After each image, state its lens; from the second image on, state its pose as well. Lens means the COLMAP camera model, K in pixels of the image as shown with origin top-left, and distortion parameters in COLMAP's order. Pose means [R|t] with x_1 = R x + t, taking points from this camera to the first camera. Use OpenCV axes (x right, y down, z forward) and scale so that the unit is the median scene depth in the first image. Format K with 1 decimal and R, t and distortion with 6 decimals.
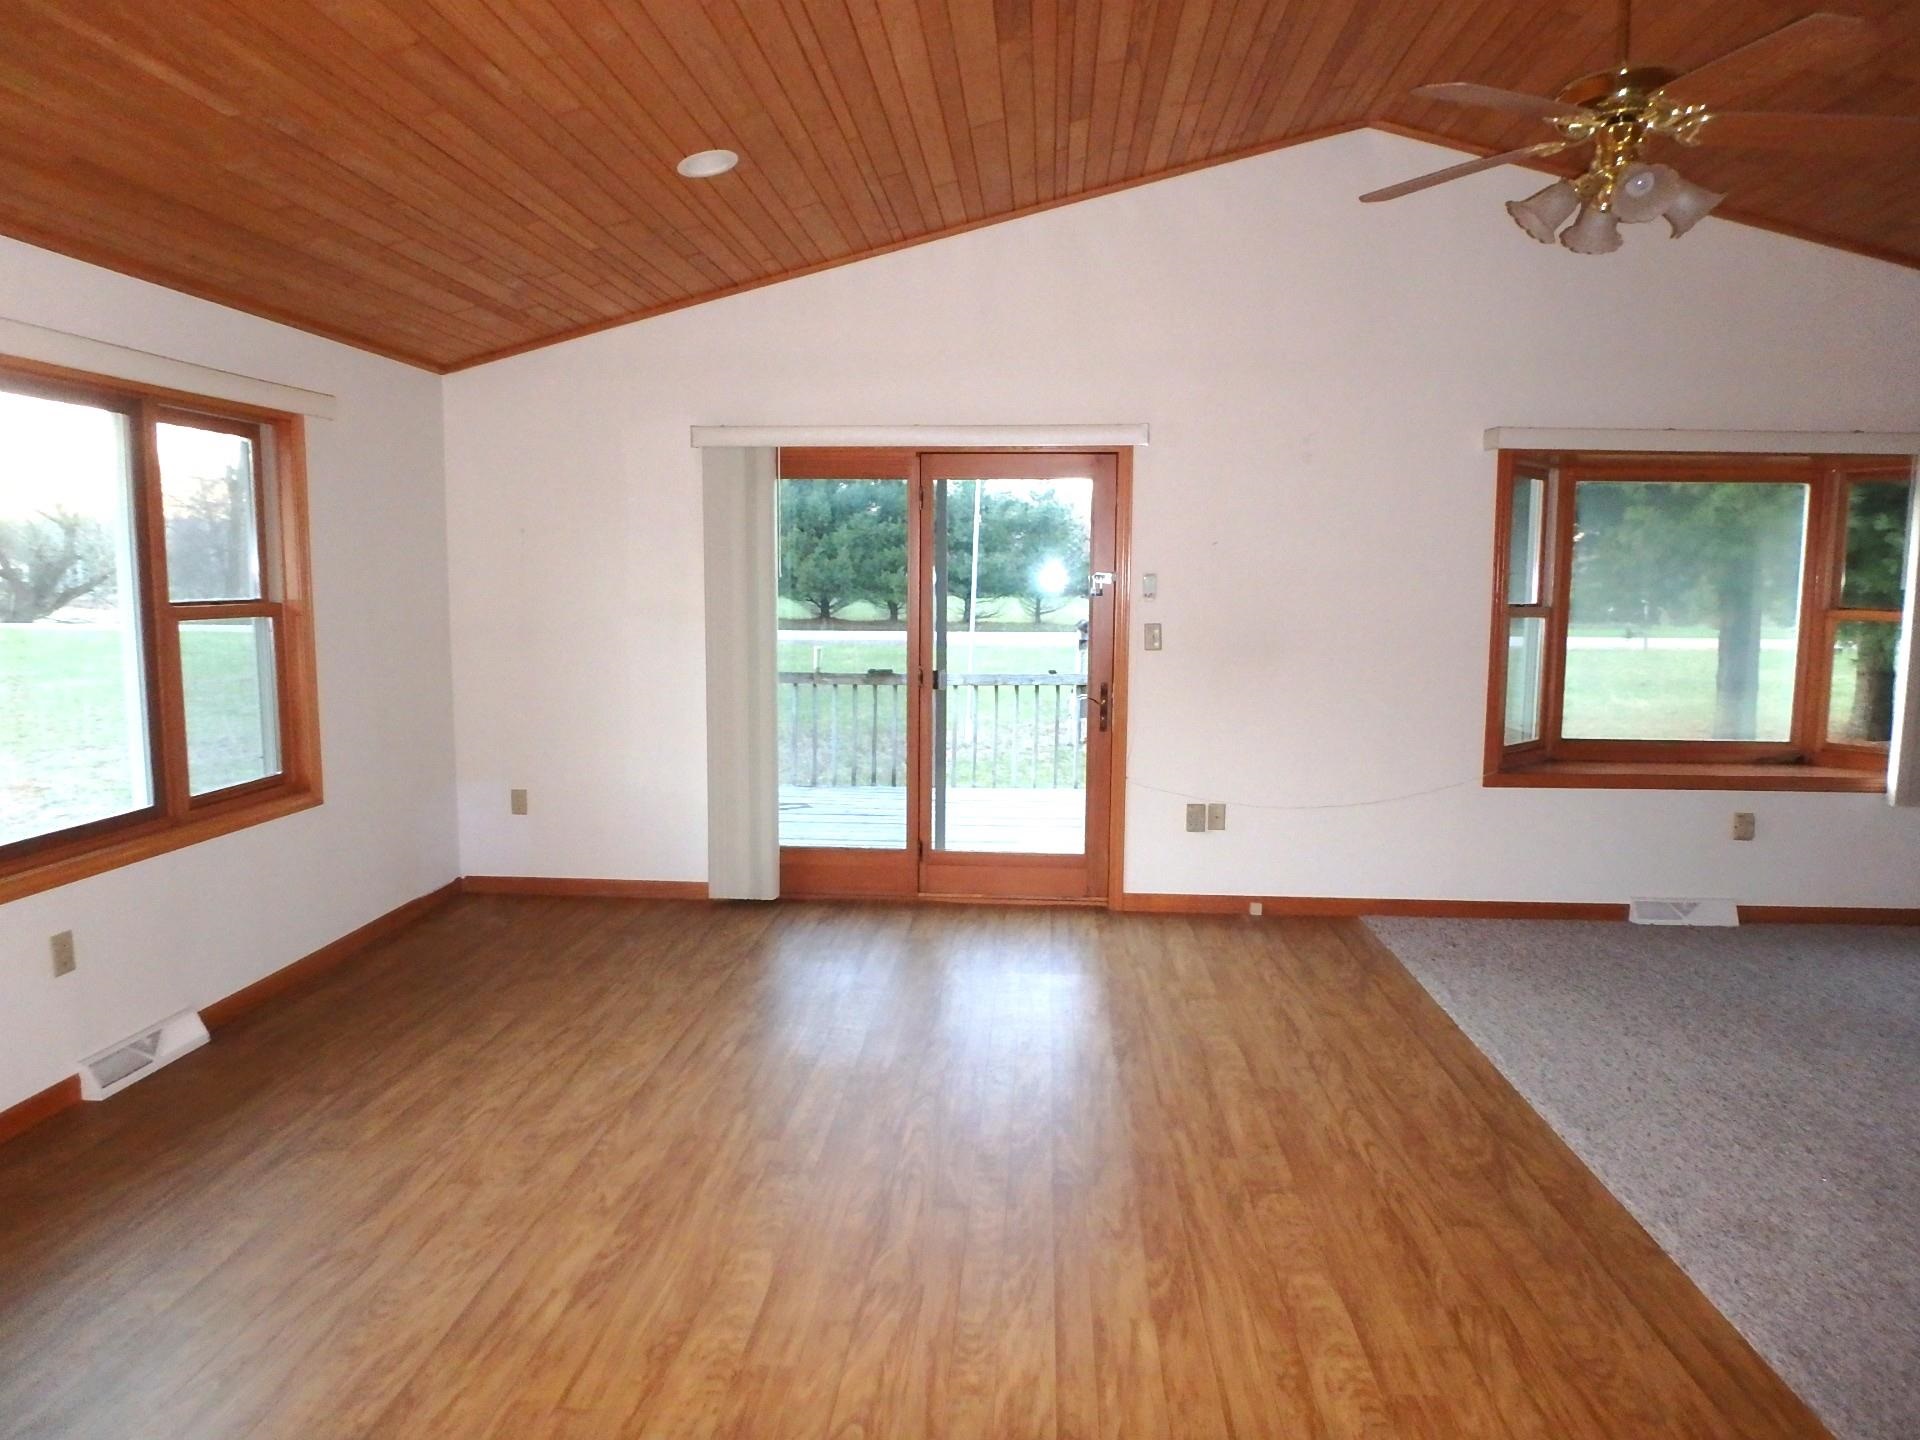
lens RADIAL K [[1184.2, 0, 975.1], [0, 1184.2, 719.1], [0, 0, 1]] dist [-0.036880, 0.003169]
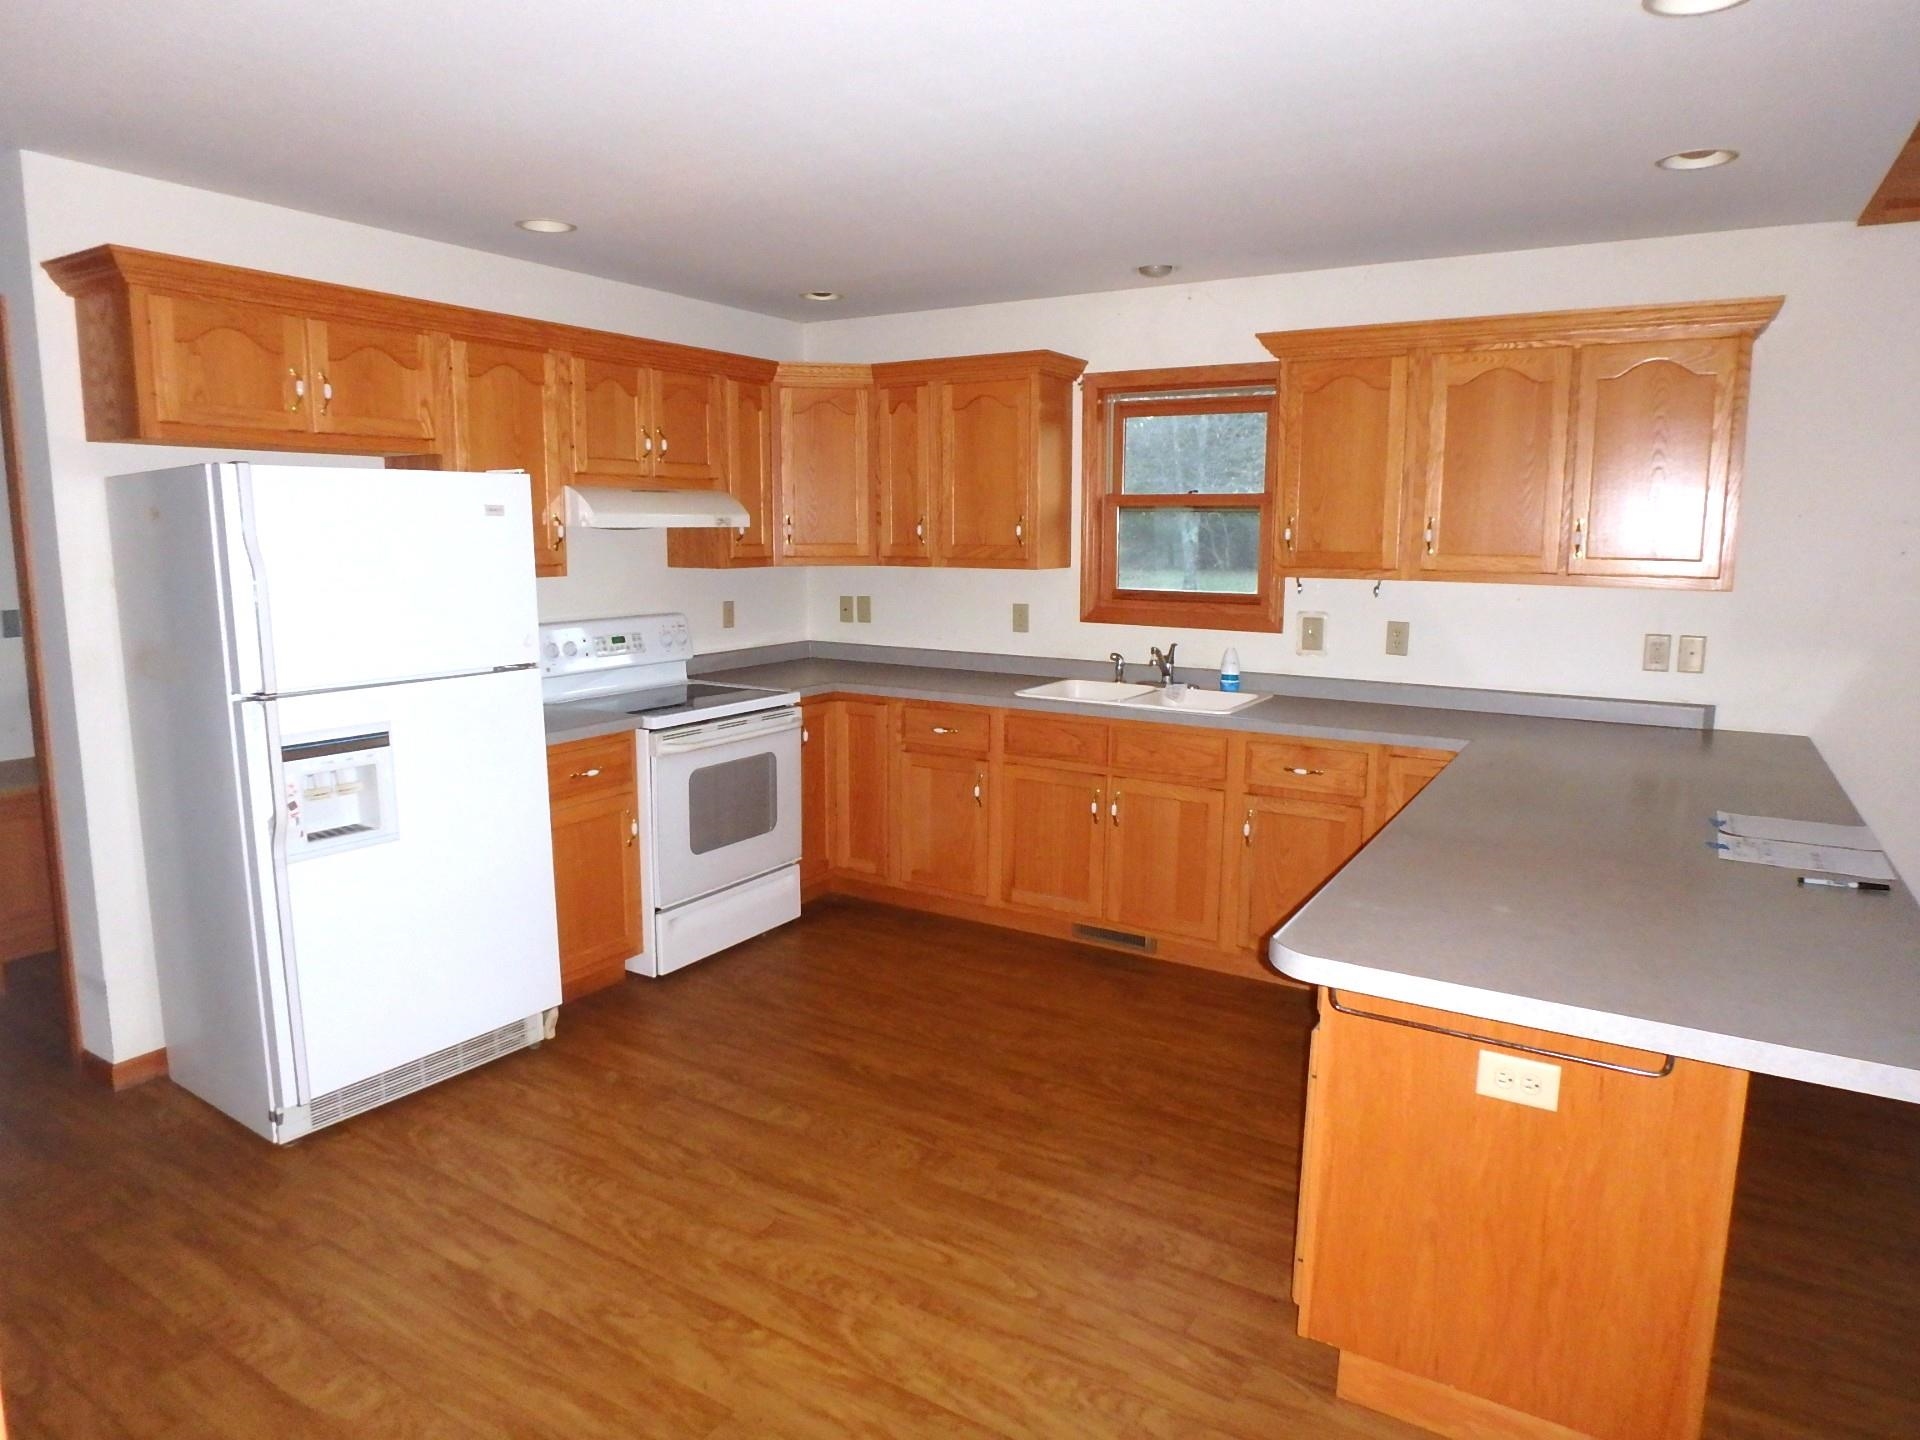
lens RADIAL K [[1184.2, 0, 950.8], [0, 1184.2, 703.0], [0, 0, 1]] dist [-0.036880, 0.003169]
pose [[-0.472455, 0.115462, -0.873759, 0.487731], [-0.121577, 0.973366, 0.194363, -0.128990], [0.872929, 0.198057, -0.445834, 1.072998]]
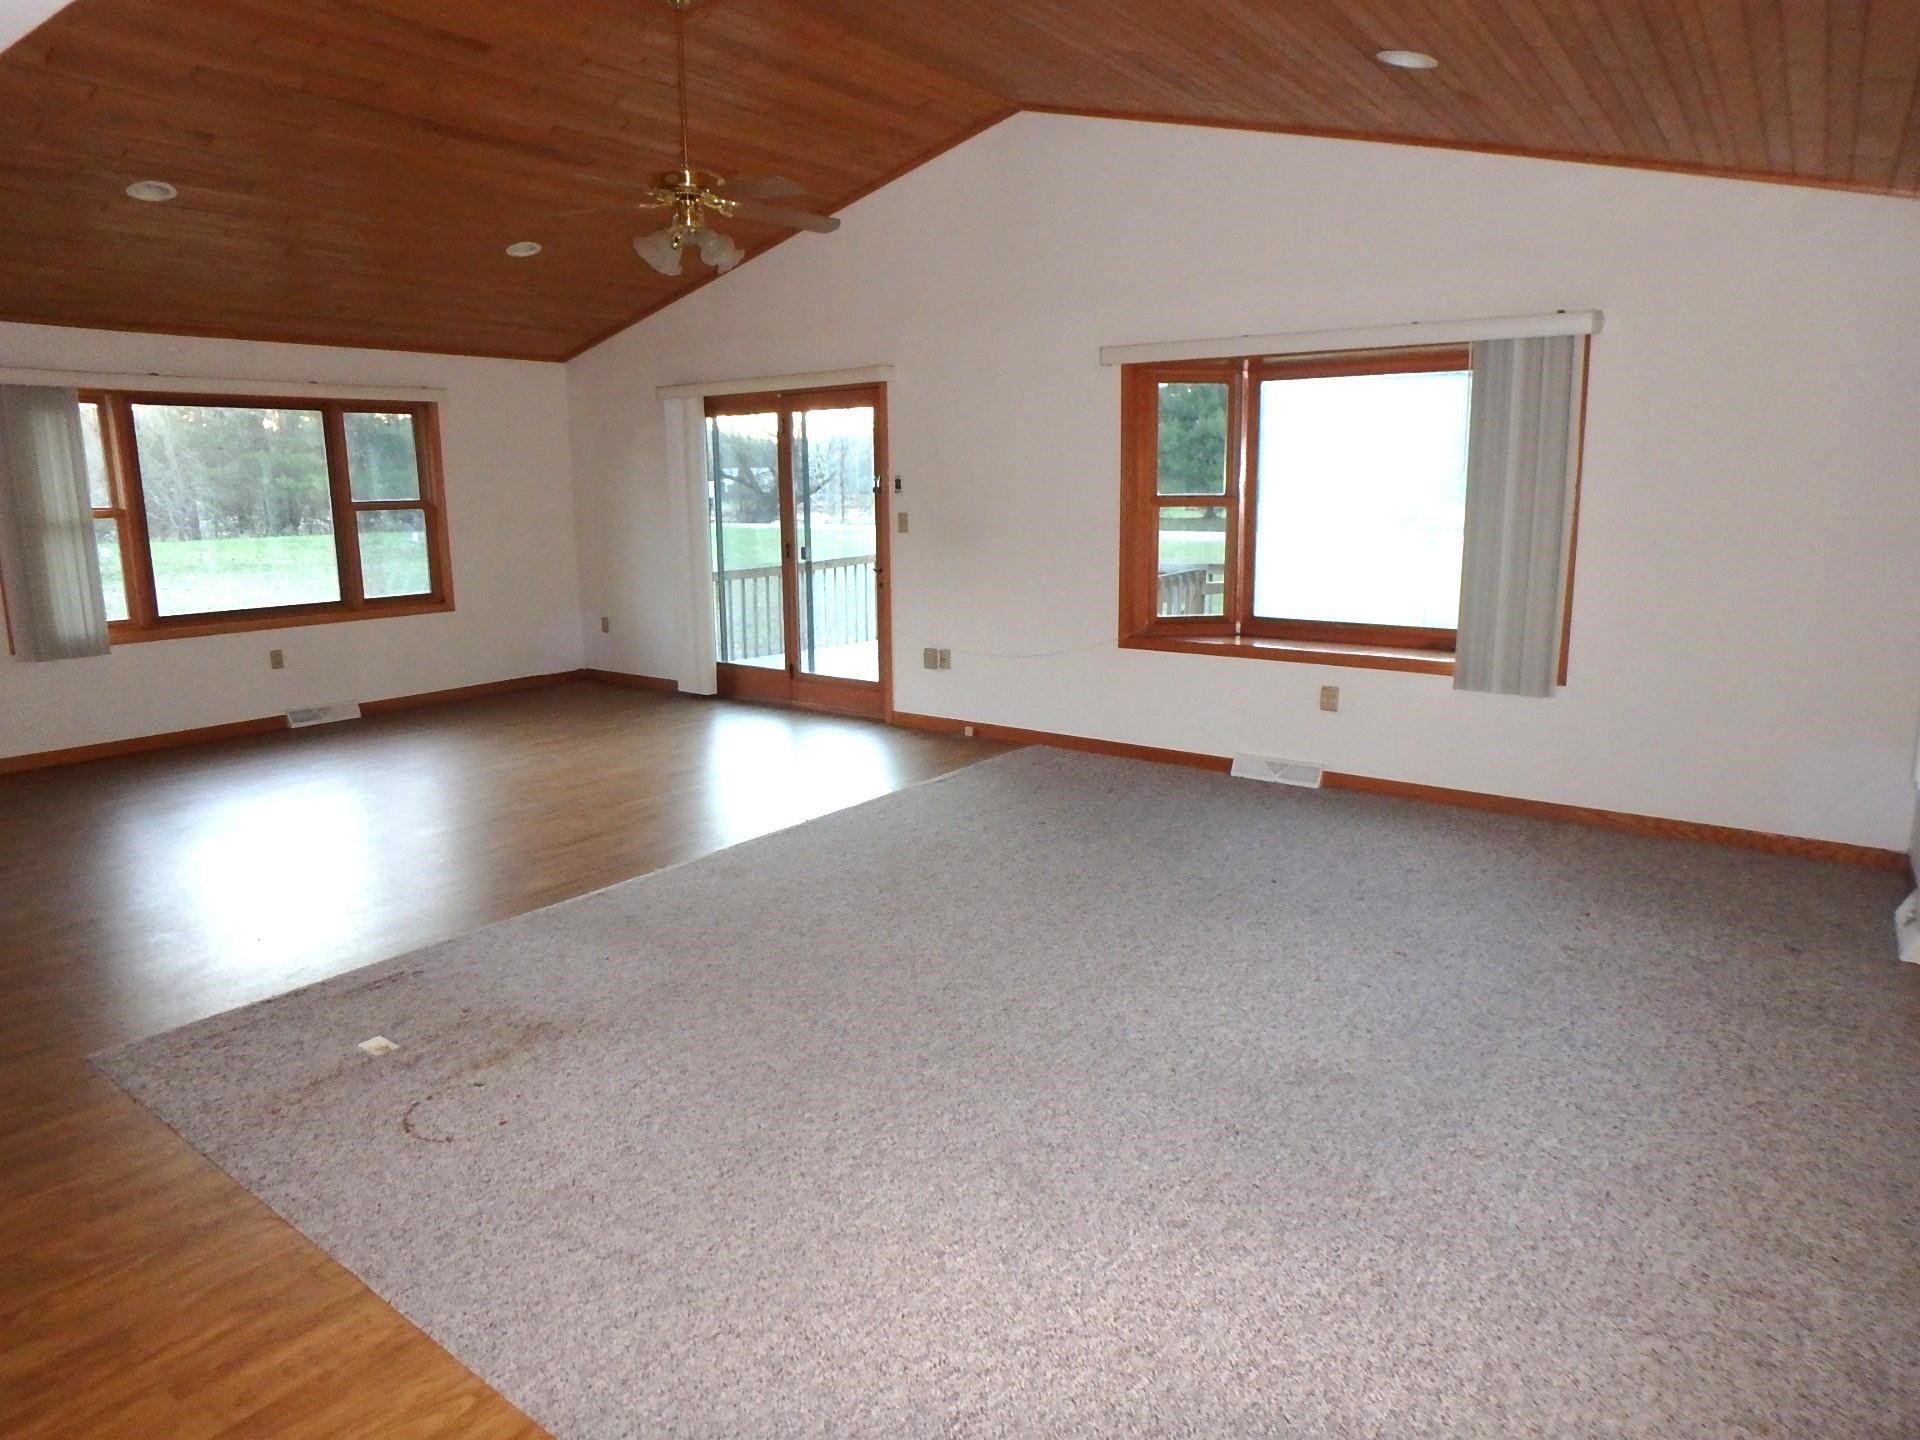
lens RADIAL K [[1184.2, 0, 948.4], [0, 1184.2, 725.9], [0, 0, 1]] dist [-0.036880, 0.003169]
pose [[0.832640, 0.094463, -0.545700, 1.312864], [-0.049337, 0.994080, 0.096800, 0.038990], [0.551613, -0.053677, 0.832371, -0.156917]]
